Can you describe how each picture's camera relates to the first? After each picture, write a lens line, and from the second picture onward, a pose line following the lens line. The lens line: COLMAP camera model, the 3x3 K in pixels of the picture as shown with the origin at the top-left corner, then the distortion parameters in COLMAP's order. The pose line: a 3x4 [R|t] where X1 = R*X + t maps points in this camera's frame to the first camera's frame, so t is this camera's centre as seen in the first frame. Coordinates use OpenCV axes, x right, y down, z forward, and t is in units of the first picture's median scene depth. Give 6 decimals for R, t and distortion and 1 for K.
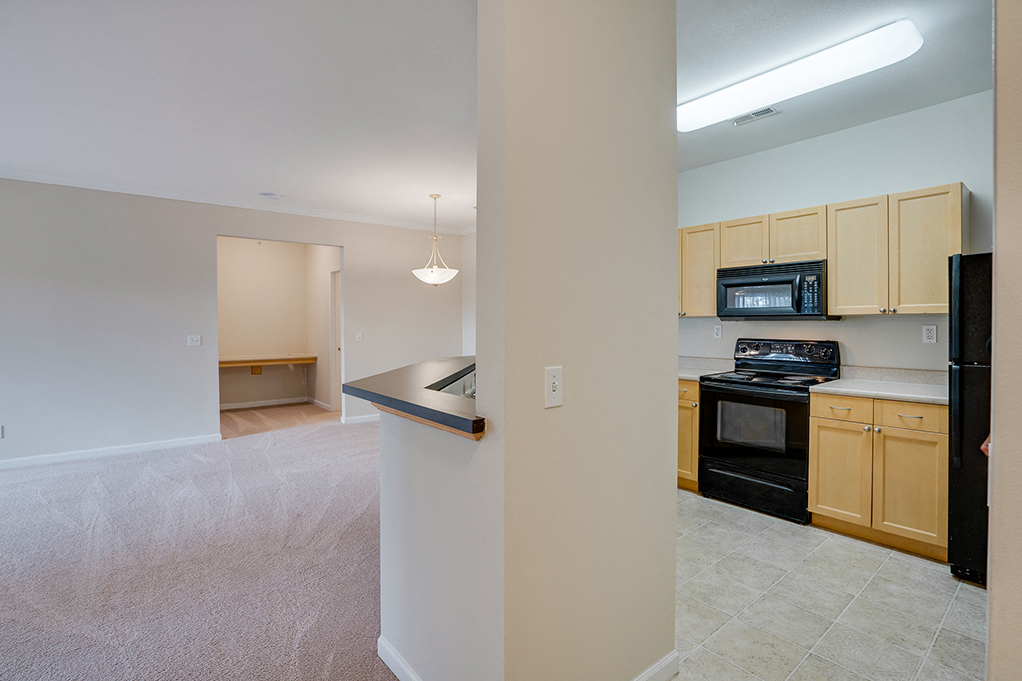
lens RADIAL K [[487.2, 0, 511.8], [0, 487.2, 326.2], [0, 0, 1]] dist [-0.002267, 0.000065]
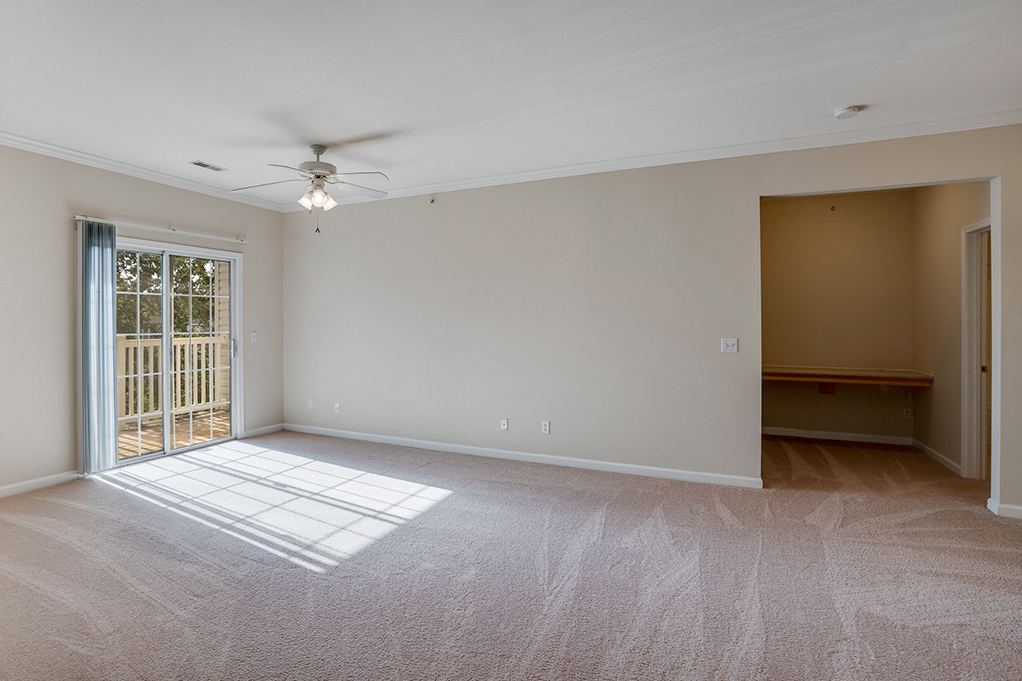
lens RADIAL K [[478.1, 0, 508.0], [0, 478.1, 321.2], [0, 0, 1]] dist [-0.001557, -0.001108]
pose [[0.444252, 0.002892, -0.895897, -0.207054], [-0.011313, 0.999933, -0.002382, -0.002281], [0.895831, 0.011194, 0.444255, 0.523487]]
